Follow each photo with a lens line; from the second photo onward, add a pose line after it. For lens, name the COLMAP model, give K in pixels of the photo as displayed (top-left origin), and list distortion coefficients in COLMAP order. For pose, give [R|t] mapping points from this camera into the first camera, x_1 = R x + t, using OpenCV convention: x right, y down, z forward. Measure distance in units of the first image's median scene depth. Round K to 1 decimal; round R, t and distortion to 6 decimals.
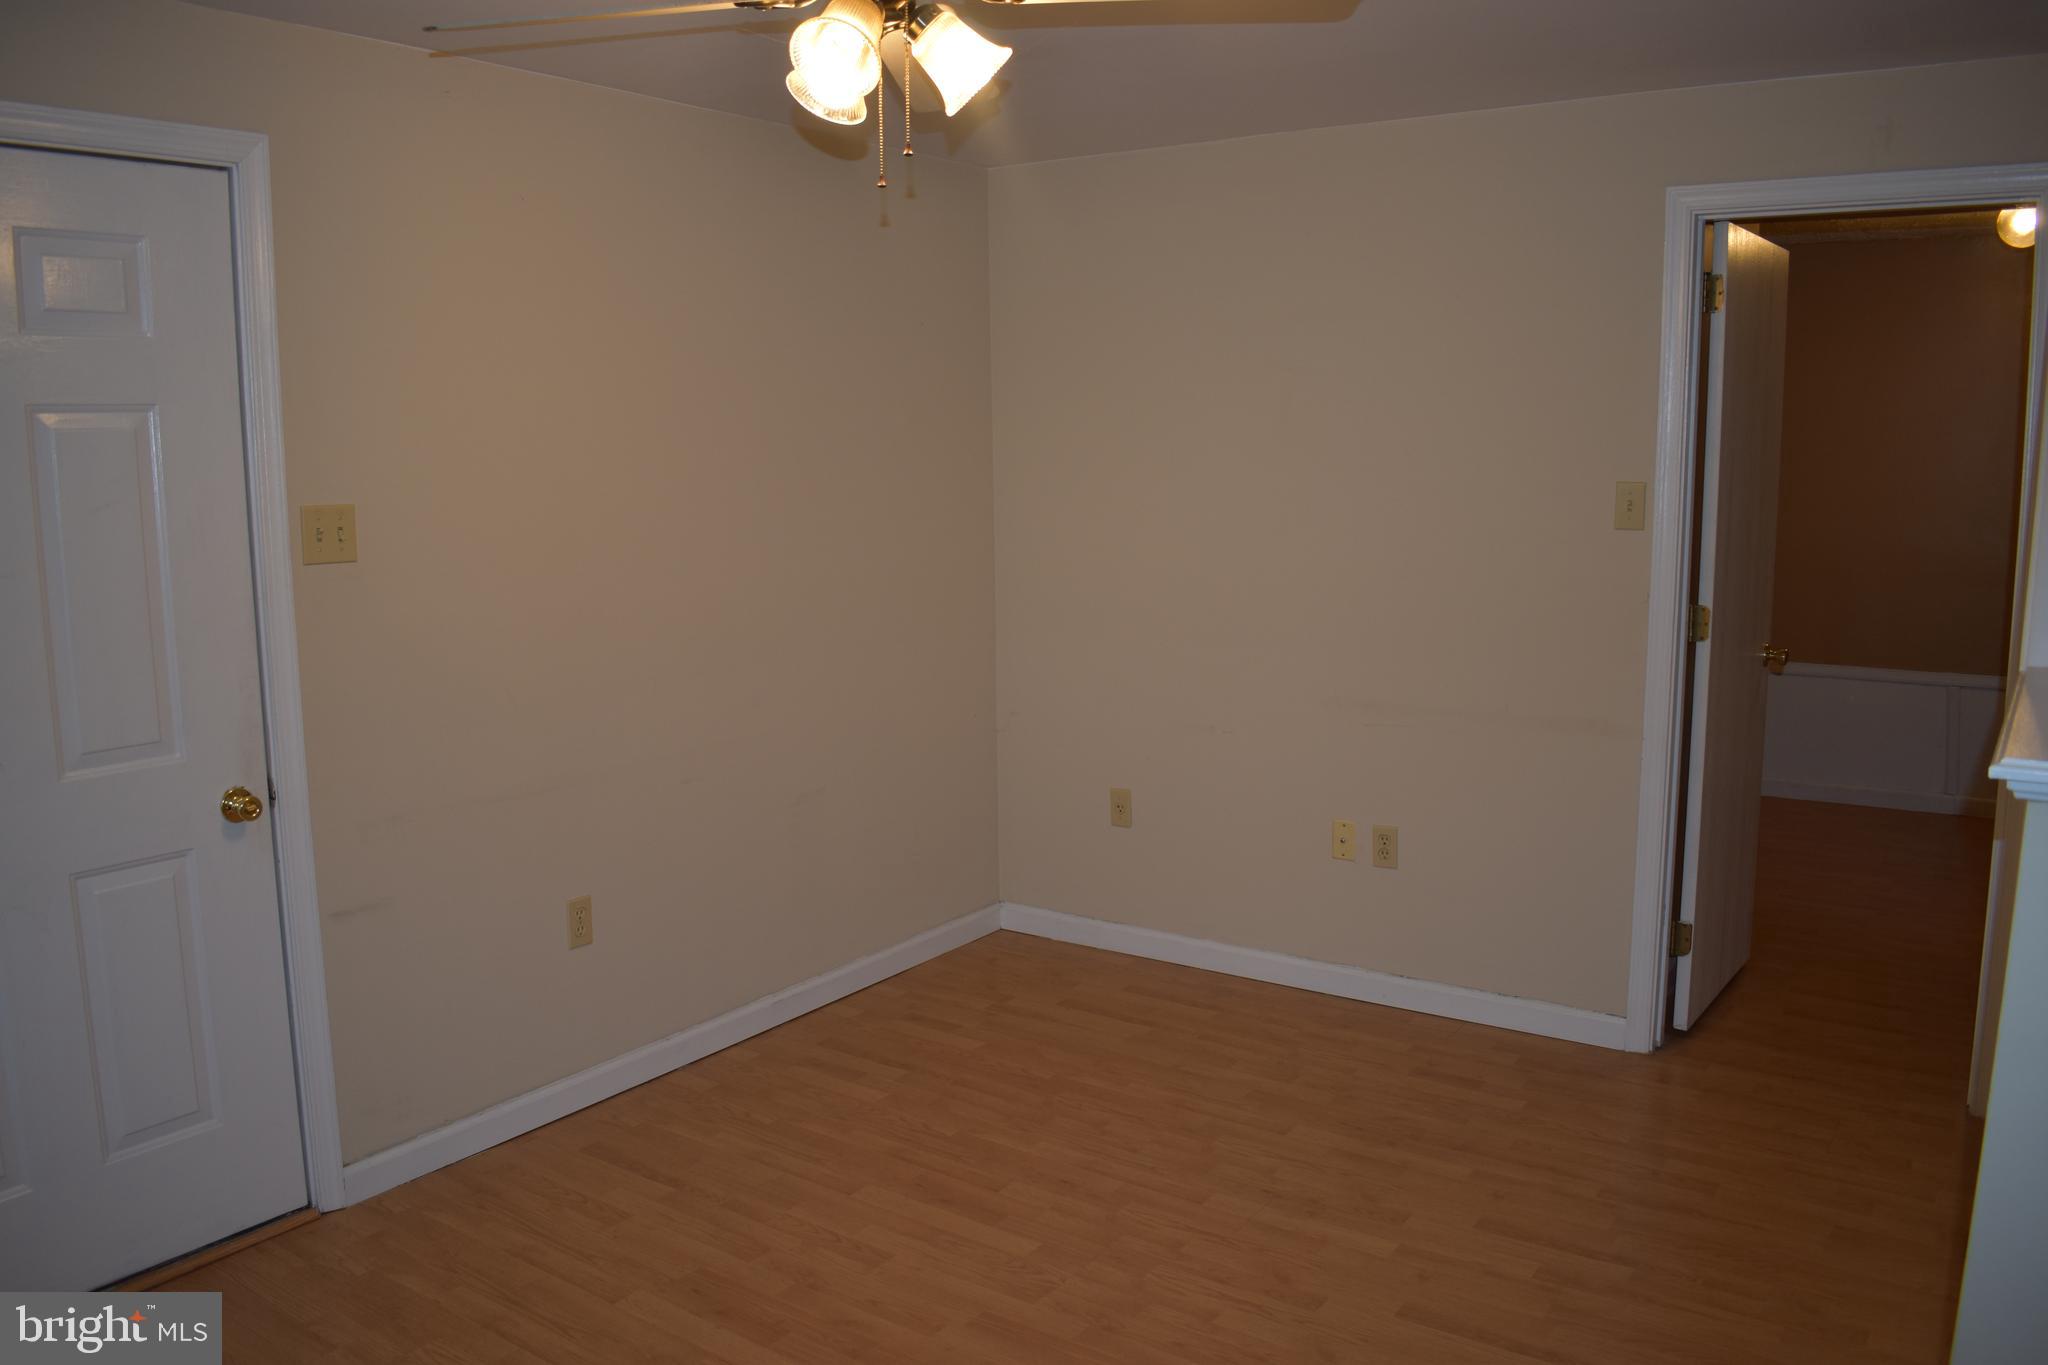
lens RADIAL K [[1657.2, 0, 1094.2], [0, 1657.2, 672.3], [0, 0, 1]] dist [-0.066604, -0.002378]
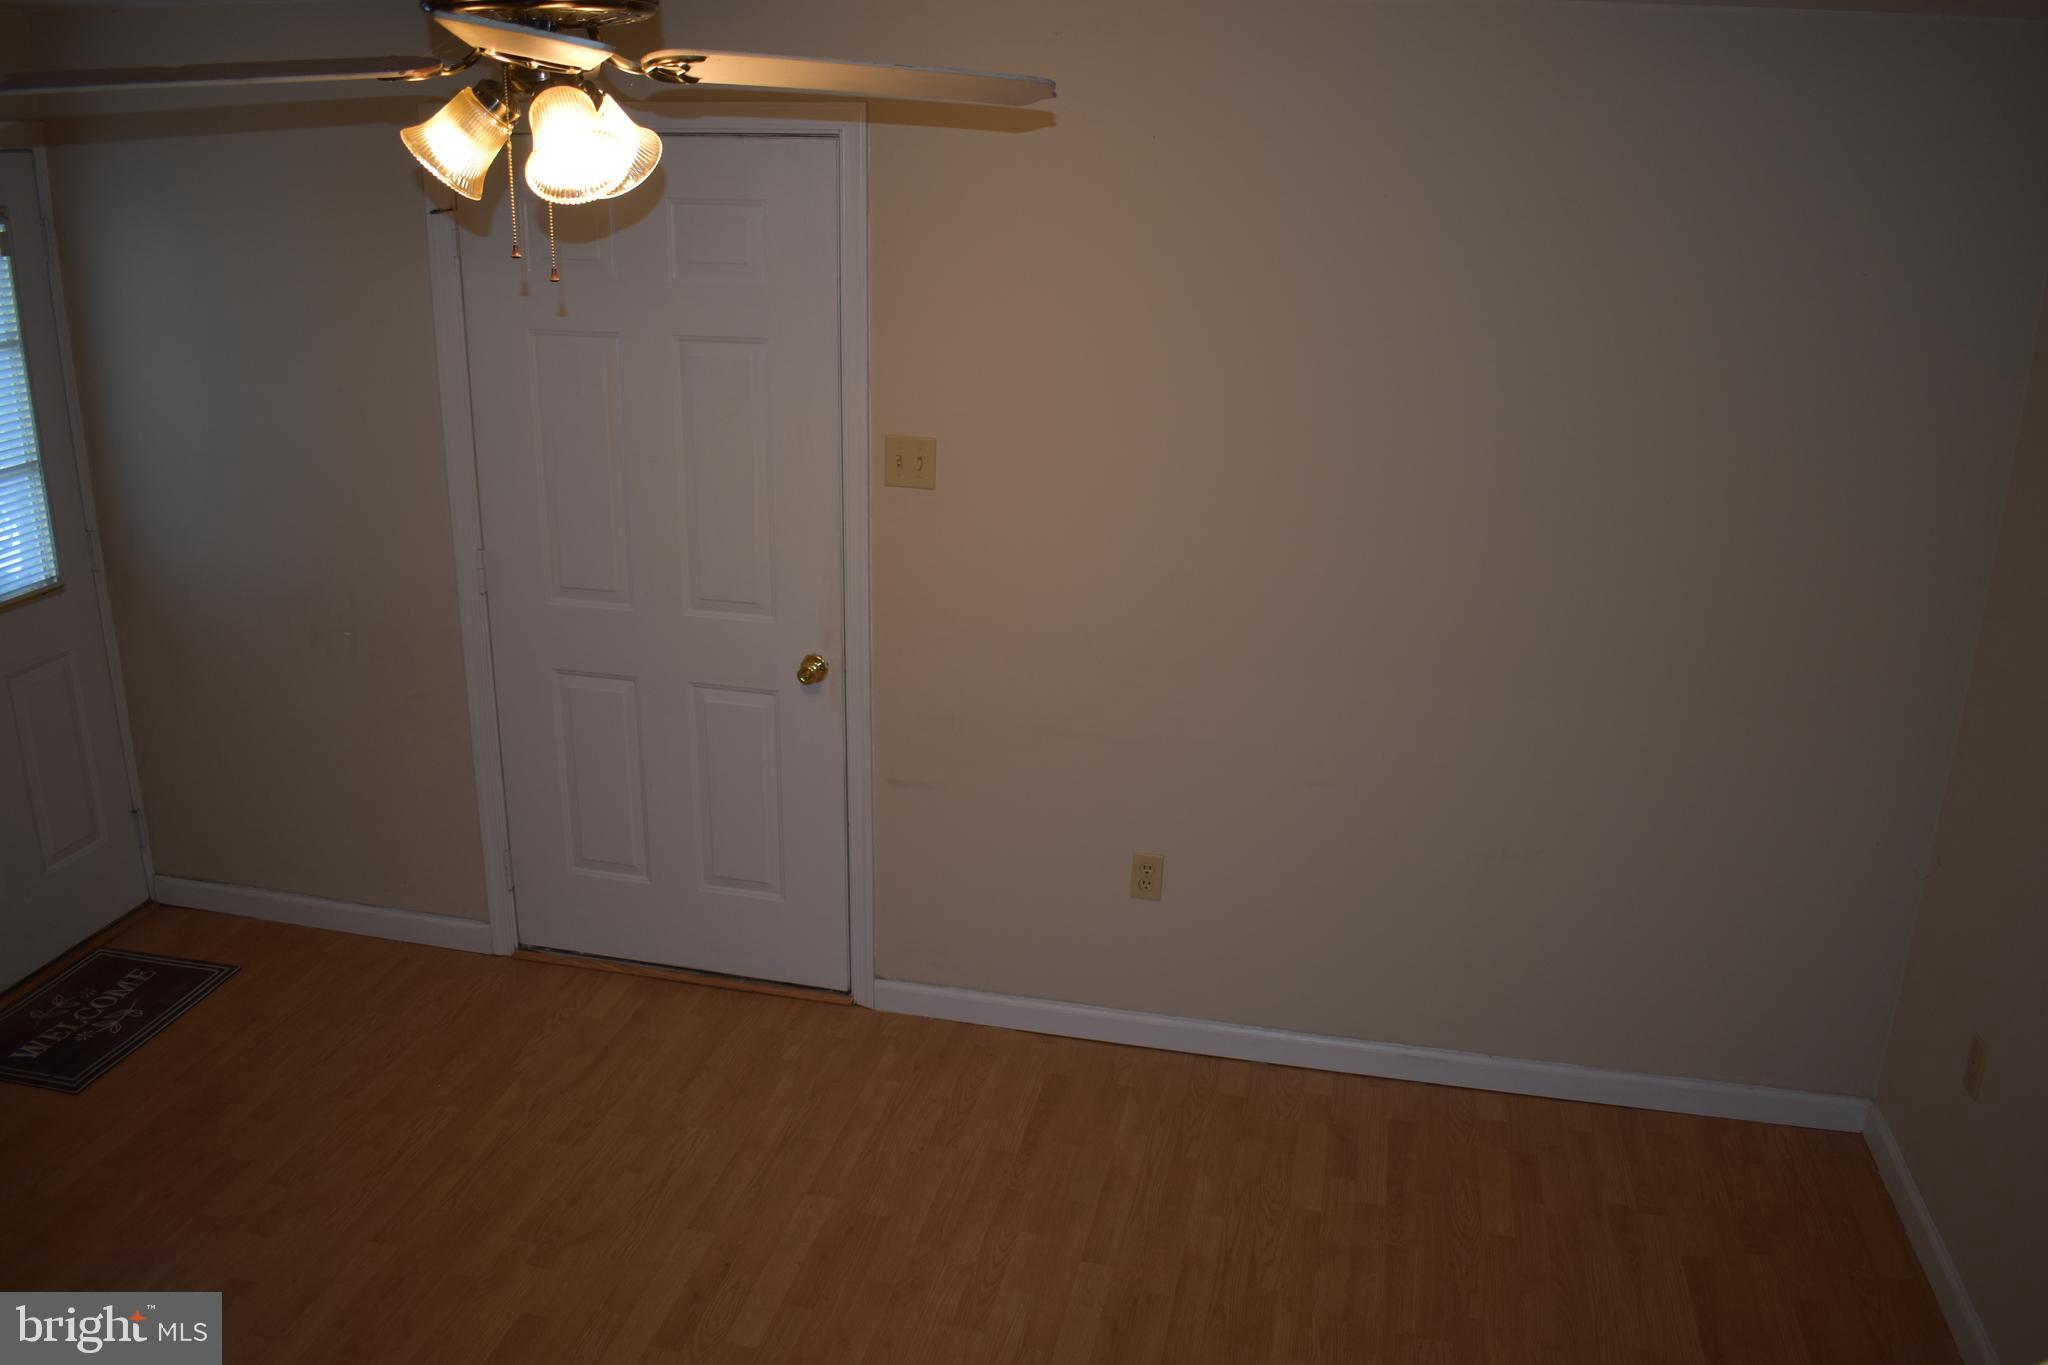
lens RADIAL K [[1601.9, 0, 1056.7], [0, 1601.9, 673.7], [0, 0, 1]] dist [-0.072324, 0.006239]
pose [[0.358424, 0.304559, -0.882483, 0.578858], [-0.166641, 0.950980, 0.260516, -0.248156], [0.918566, 0.053683, 0.391606, 0.667539]]
